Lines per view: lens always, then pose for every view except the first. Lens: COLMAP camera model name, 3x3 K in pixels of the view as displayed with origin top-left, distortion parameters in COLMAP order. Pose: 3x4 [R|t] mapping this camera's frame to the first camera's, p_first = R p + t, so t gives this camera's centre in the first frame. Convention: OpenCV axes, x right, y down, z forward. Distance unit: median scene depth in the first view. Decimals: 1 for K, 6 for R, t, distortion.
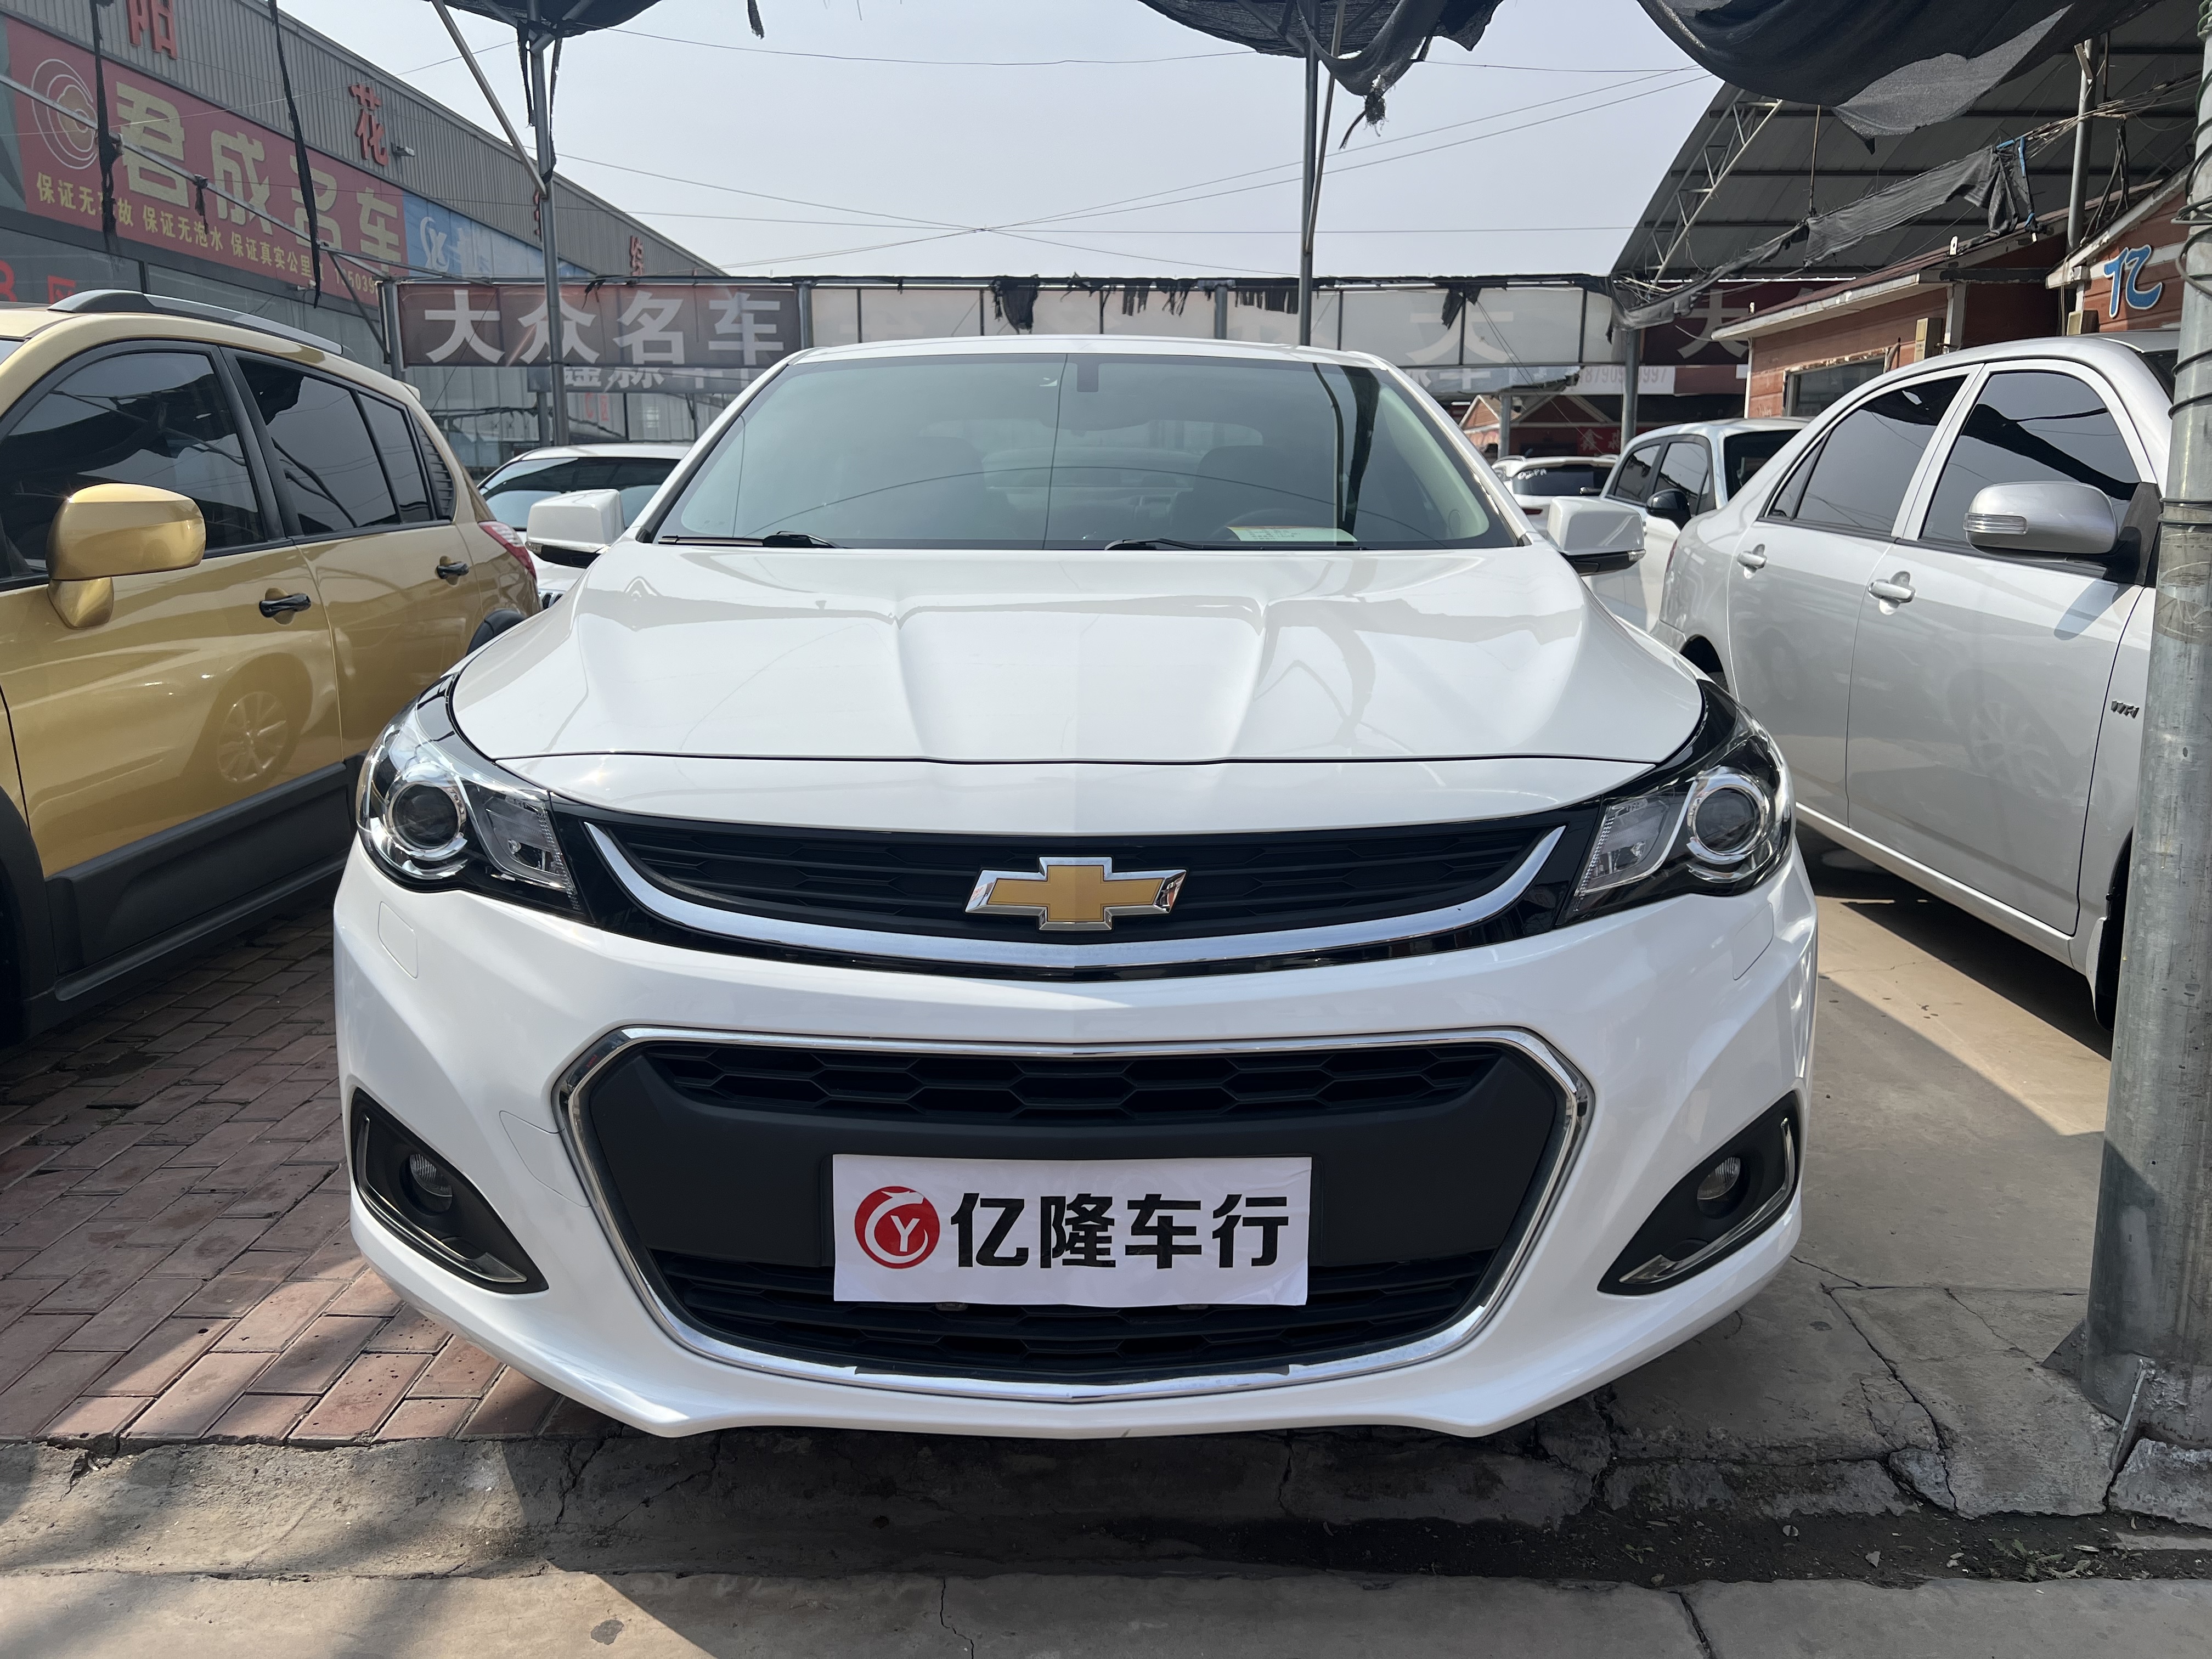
lens RADIAL K [[1662.8, 0, 1106.0], [0, 1662.8, 829.5], [0, 0, 1]] dist [0.045631, -0.040242]
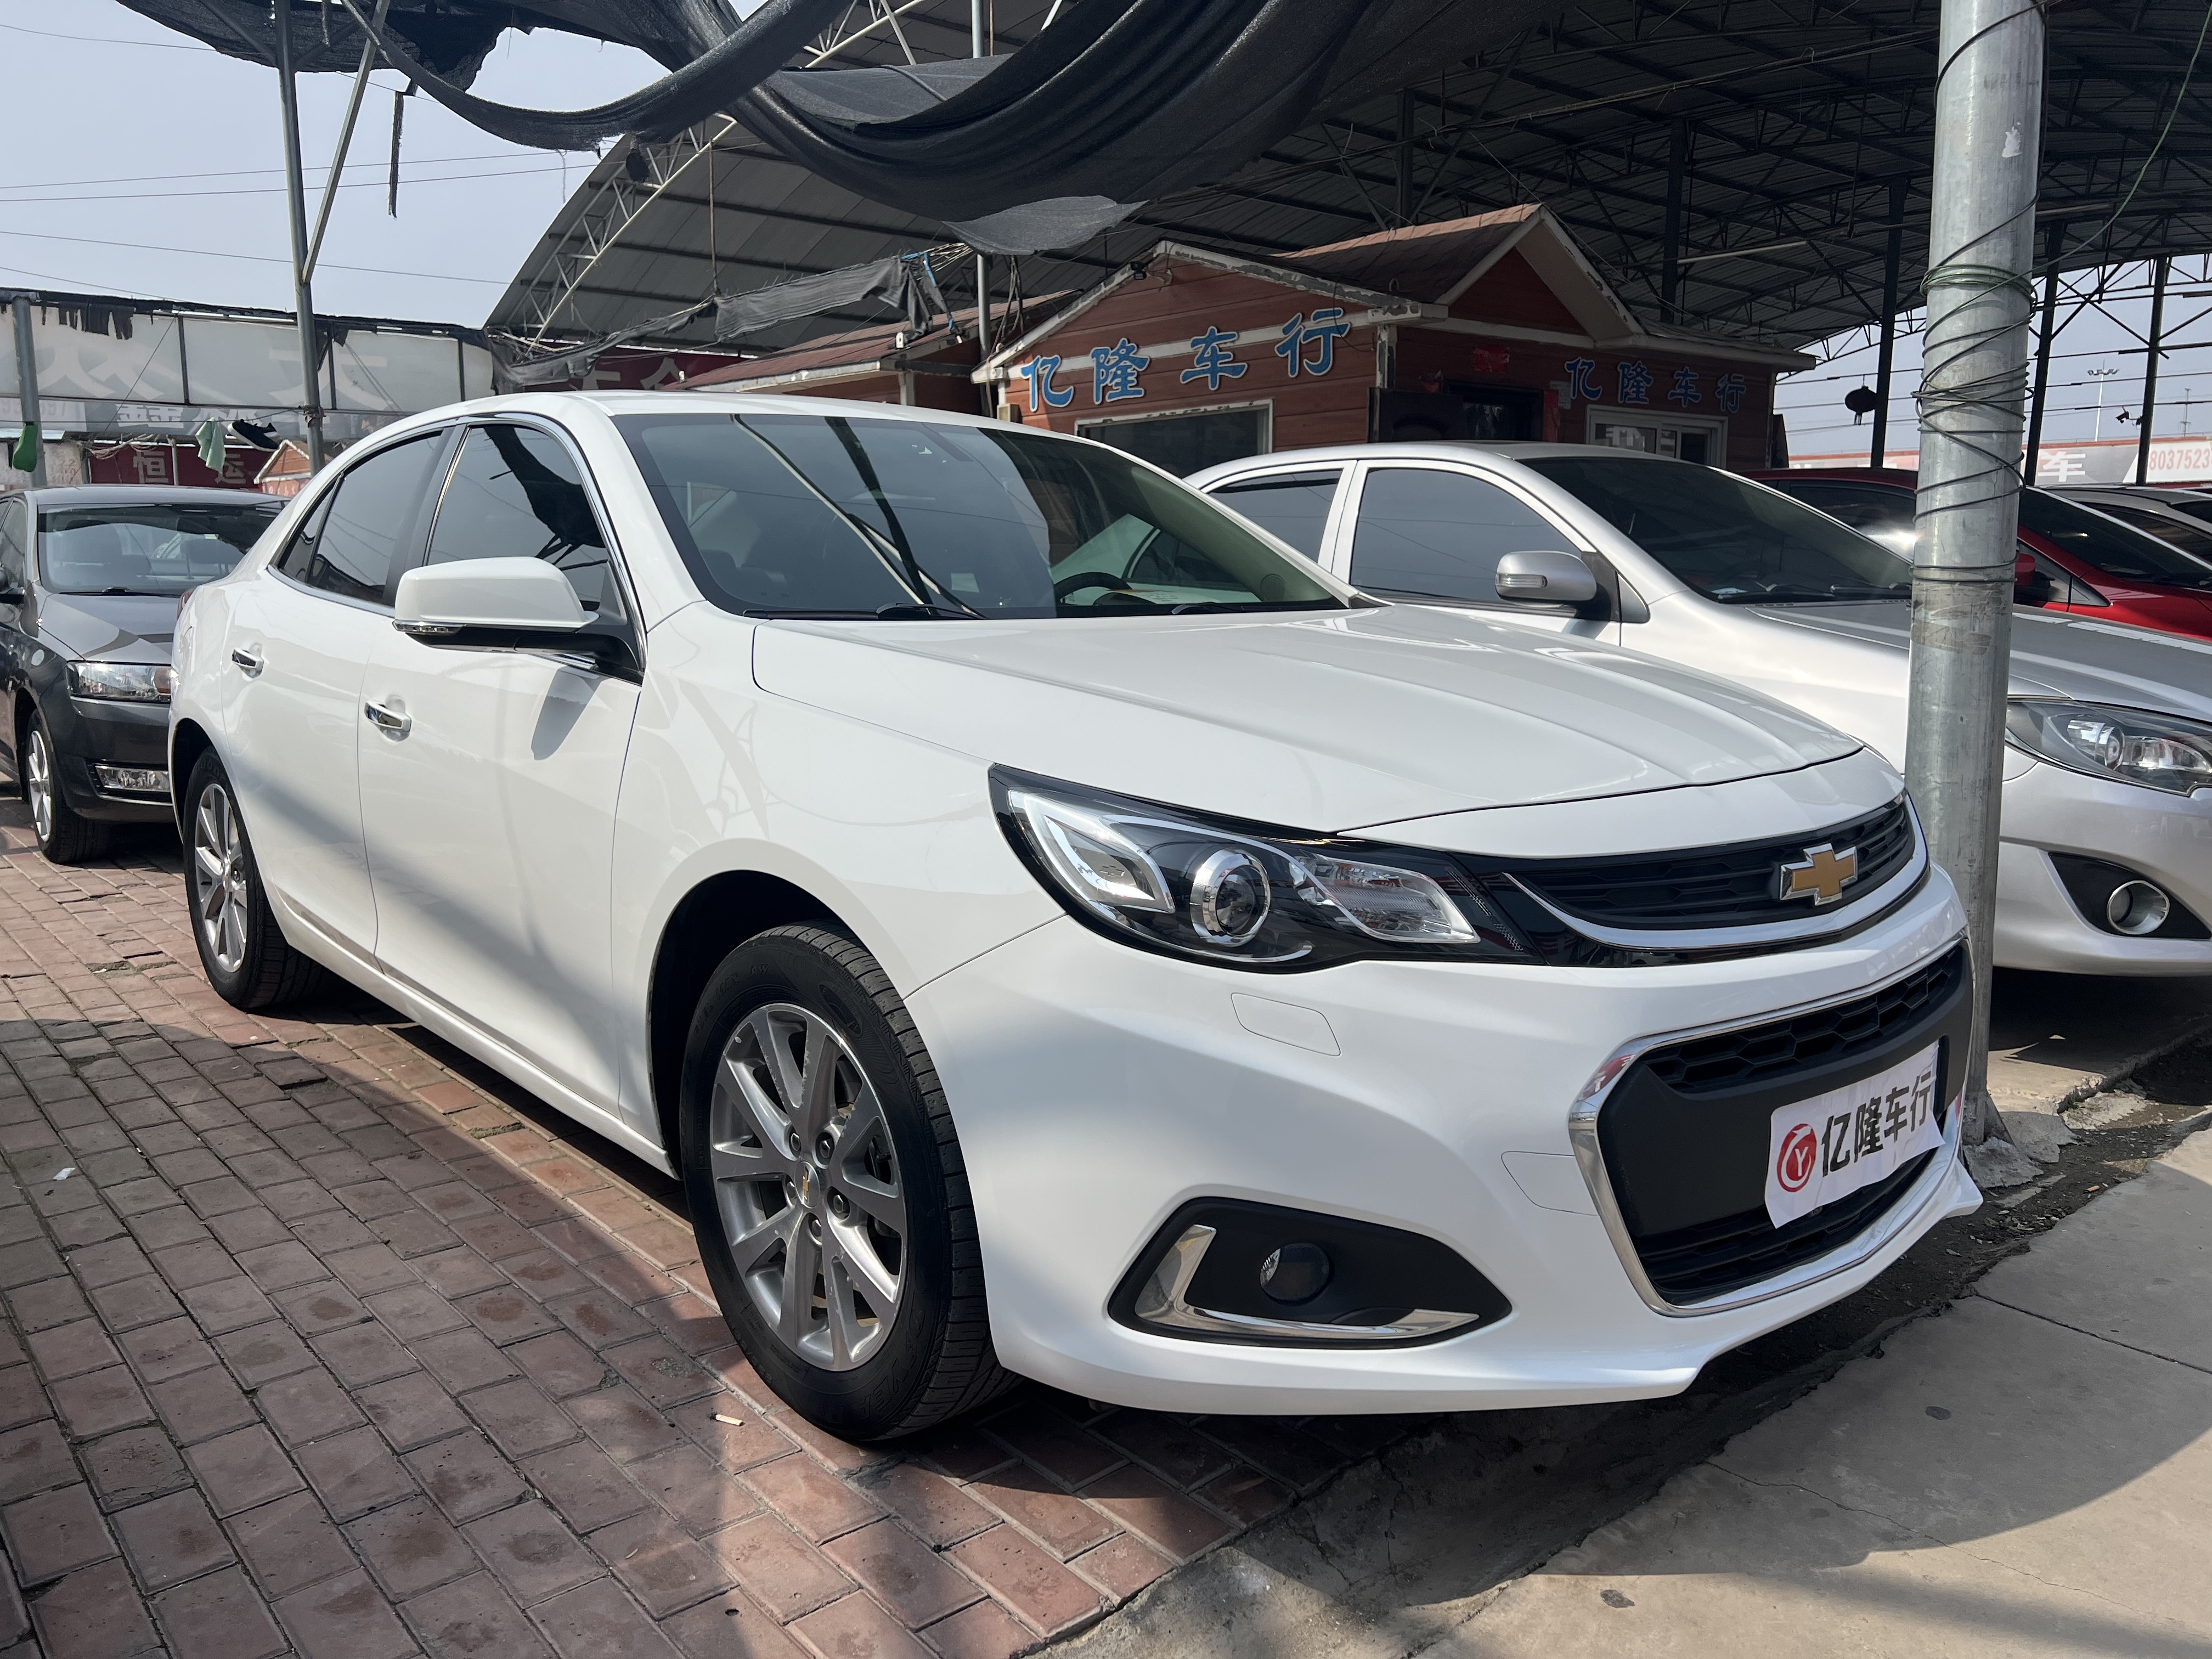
lens RADIAL K [[1704.6, 0, 1105.2], [0, 1704.6, 838.9], [0, 0, 1]] dist [-0.001580, -0.007934]
pose [[0.743637, -0.107496, 0.659886, -0.183994], [0.126572, 0.991777, 0.018926, -0.011910], [-0.656494, 0.069449, 0.751128, 0.051864]]
